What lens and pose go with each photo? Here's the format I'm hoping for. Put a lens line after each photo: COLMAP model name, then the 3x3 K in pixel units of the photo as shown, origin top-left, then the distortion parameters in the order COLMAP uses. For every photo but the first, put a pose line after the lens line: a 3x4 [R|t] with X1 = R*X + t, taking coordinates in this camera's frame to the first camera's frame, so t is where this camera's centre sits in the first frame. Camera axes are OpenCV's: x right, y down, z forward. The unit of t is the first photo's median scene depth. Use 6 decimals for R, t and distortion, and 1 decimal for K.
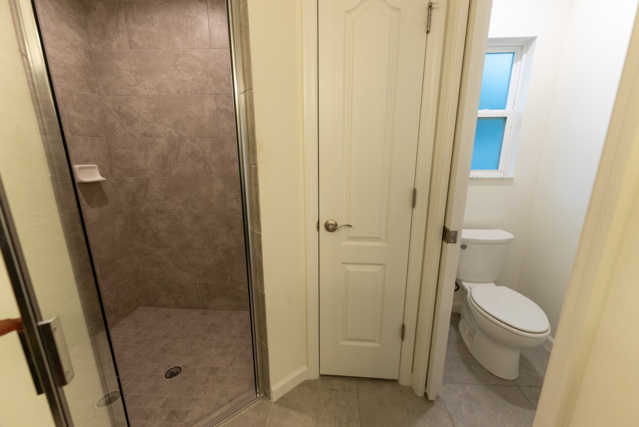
lens RADIAL K [[256.8, 0, 321.4], [0, 256.8, 217.1], [0, 0, 1]] dist [0.000873, -0.000180]
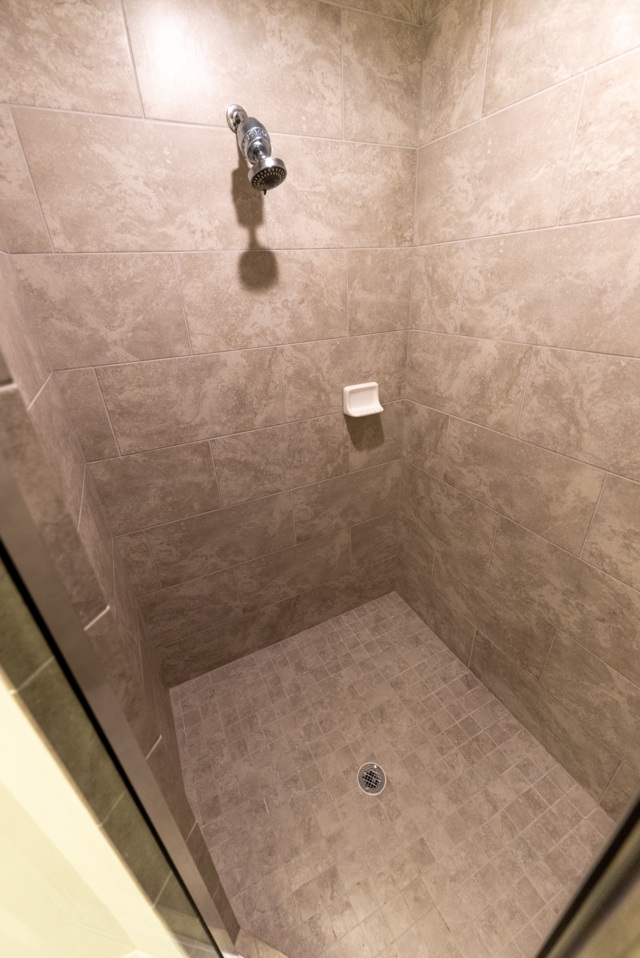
lens RADIAL K [[384.9, 0, 317.5], [0, 384.9, 480.1], [0, 0, 1]] dist [0.000873, -0.000180]
pose [[0.507067, 0.370621, -0.778154, -0.175053], [-0.153406, 0.927221, 0.341656, -0.266864], [0.848145, -0.053869, 0.527018, 0.397494]]
